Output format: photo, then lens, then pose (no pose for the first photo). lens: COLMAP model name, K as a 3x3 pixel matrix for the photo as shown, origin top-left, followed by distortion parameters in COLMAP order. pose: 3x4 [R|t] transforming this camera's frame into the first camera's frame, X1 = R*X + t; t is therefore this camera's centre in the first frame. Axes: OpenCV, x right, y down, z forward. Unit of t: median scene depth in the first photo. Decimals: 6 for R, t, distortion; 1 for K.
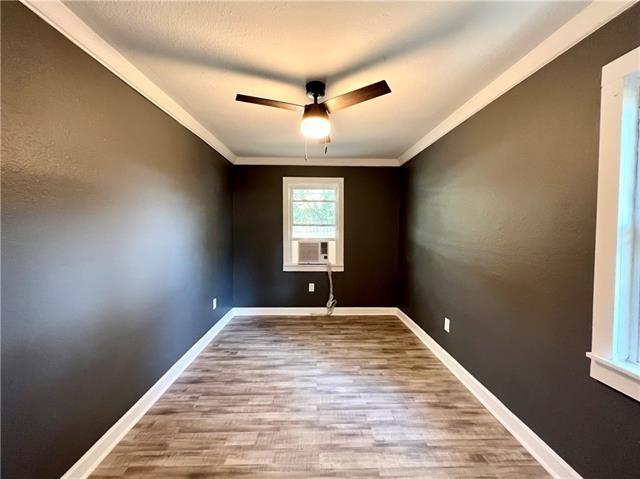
lens RADIAL K [[261.0, 0, 320.3], [0, 261.0, 240.2], [0, 0, 1]] dist [-0.001423, 0.000226]
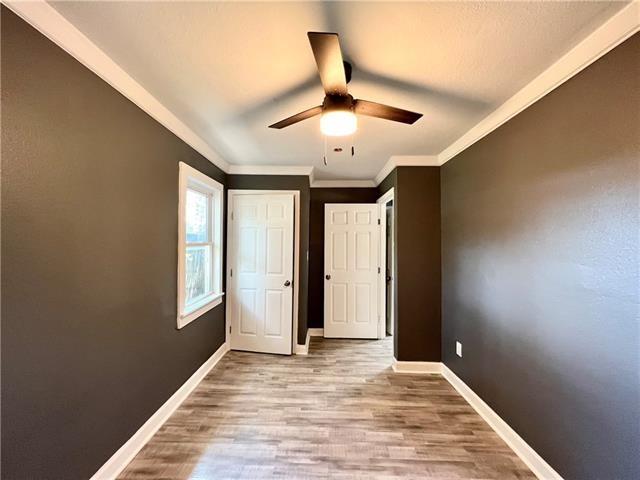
lens RADIAL K [[258.0, 0, 318.7], [0, 258.0, 240.5], [0, 0, 1]] dist [0.000383, 0.000022]
pose [[-0.998800, -0.013779, 0.046990, -0.000602], [-0.011747, 0.998996, 0.043236, -0.132569], [-0.047539, 0.042633, -0.997959, 2.013797]]
